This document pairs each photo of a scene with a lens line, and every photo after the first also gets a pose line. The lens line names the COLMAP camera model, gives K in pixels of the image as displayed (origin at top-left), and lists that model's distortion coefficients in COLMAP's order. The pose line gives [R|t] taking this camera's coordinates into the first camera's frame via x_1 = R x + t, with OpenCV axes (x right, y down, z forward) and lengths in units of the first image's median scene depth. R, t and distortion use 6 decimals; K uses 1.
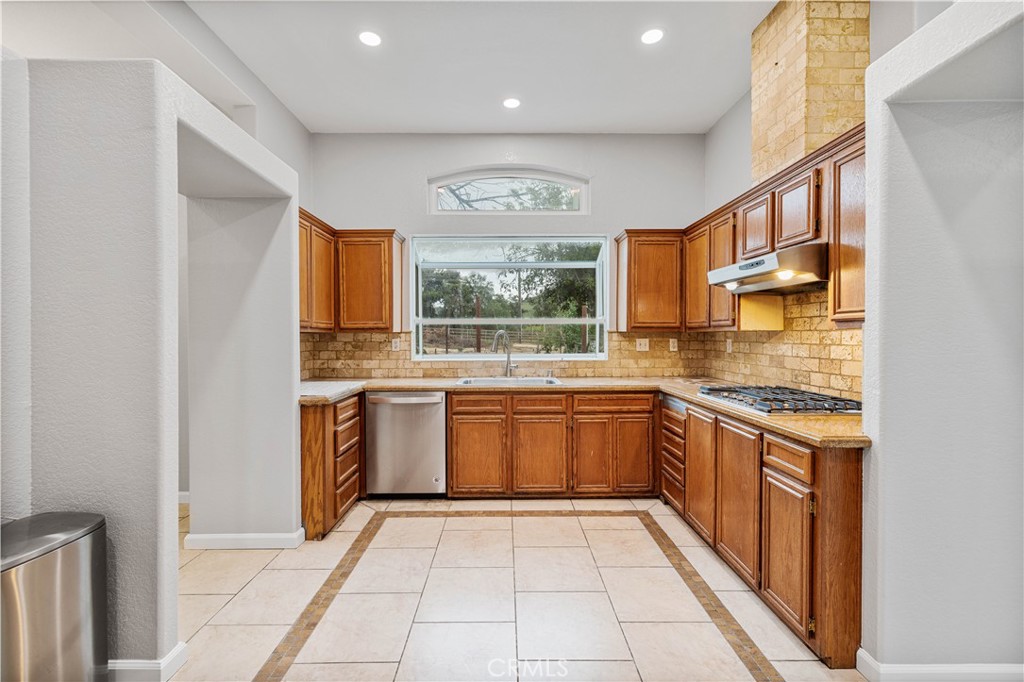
lens RADIAL K [[435.3, 0, 509.8], [0, 435.3, 336.9], [0, 0, 1]] dist [0.006561, -0.000863]
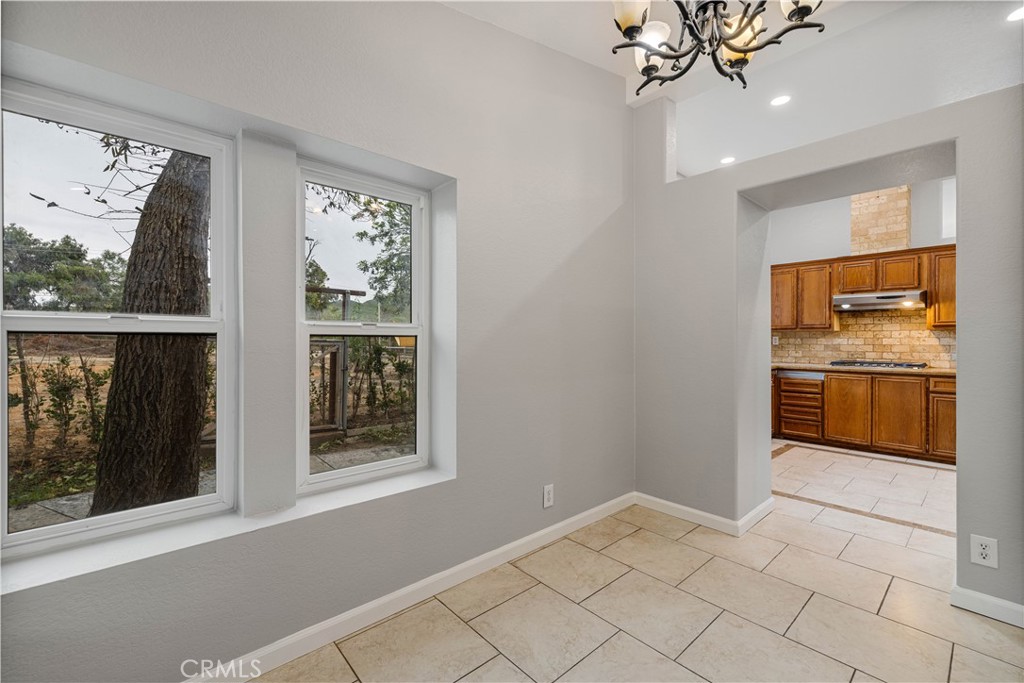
lens RADIAL K [[435.3, 0, 503.8], [0, 435.3, 340.8], [0, 0, 1]] dist [0.006561, -0.000863]
pose [[0.747008, -0.005724, 0.664791, -1.979865], [0.006895, 0.999976, 0.000863, 0.017752], [-0.664780, 0.003939, 0.747029, 0.647060]]
